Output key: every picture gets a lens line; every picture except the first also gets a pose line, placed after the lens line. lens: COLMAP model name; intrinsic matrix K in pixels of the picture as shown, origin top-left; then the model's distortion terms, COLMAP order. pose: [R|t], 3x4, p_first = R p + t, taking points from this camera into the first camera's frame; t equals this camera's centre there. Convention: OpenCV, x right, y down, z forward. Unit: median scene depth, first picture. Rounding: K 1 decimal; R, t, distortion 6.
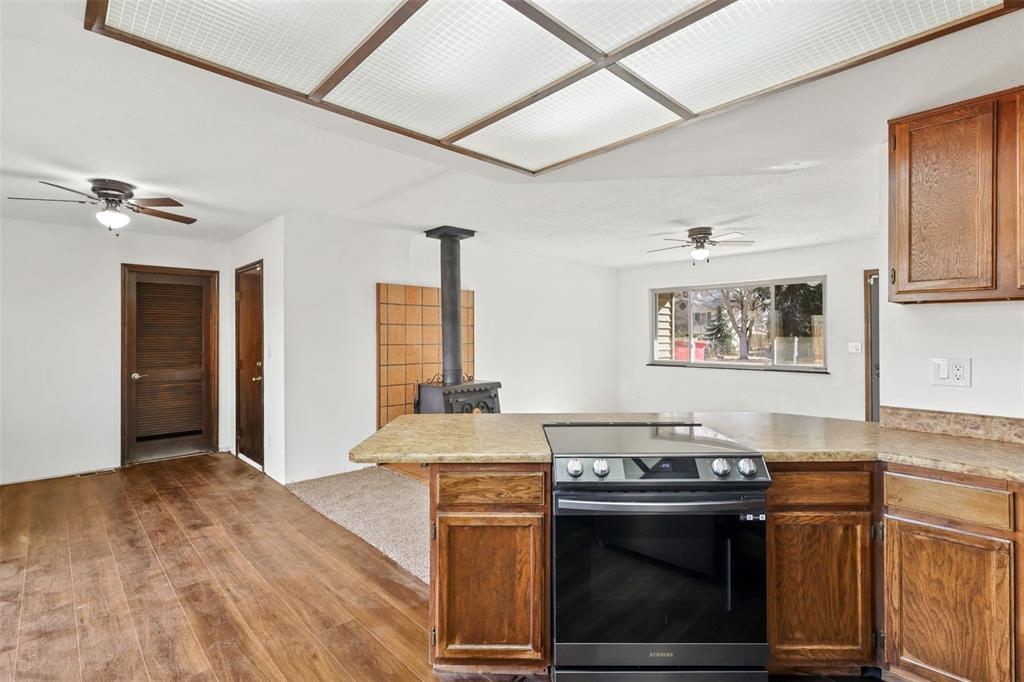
lens RADIAL K [[483.1, 0, 511.1], [0, 483.1, 342.7], [0, 0, 1]] dist [-0.001062, 0.000175]
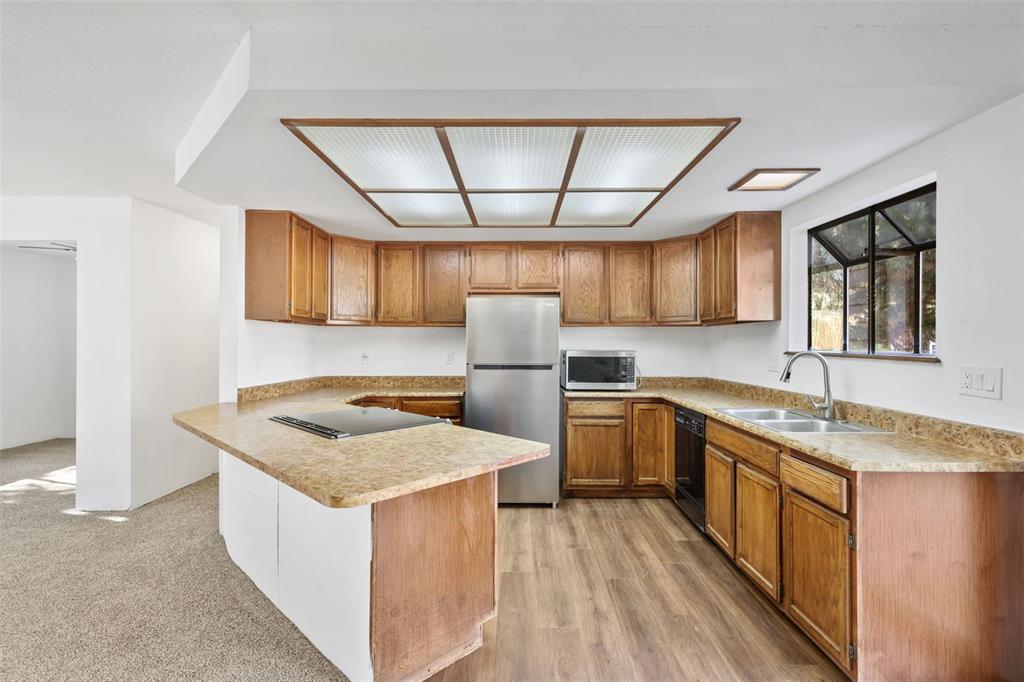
lens RADIAL K [[483.8, 0, 518.7], [0, 483.8, 336.7], [0, 0, 1]] dist [0.001244, 0.000173]
pose [[-0.726388, 0.007053, 0.687248, -0.379589], [0.007526, 0.999969, -0.002308, -0.006354], [-0.687243, 0.003496, -0.726419, 0.671889]]
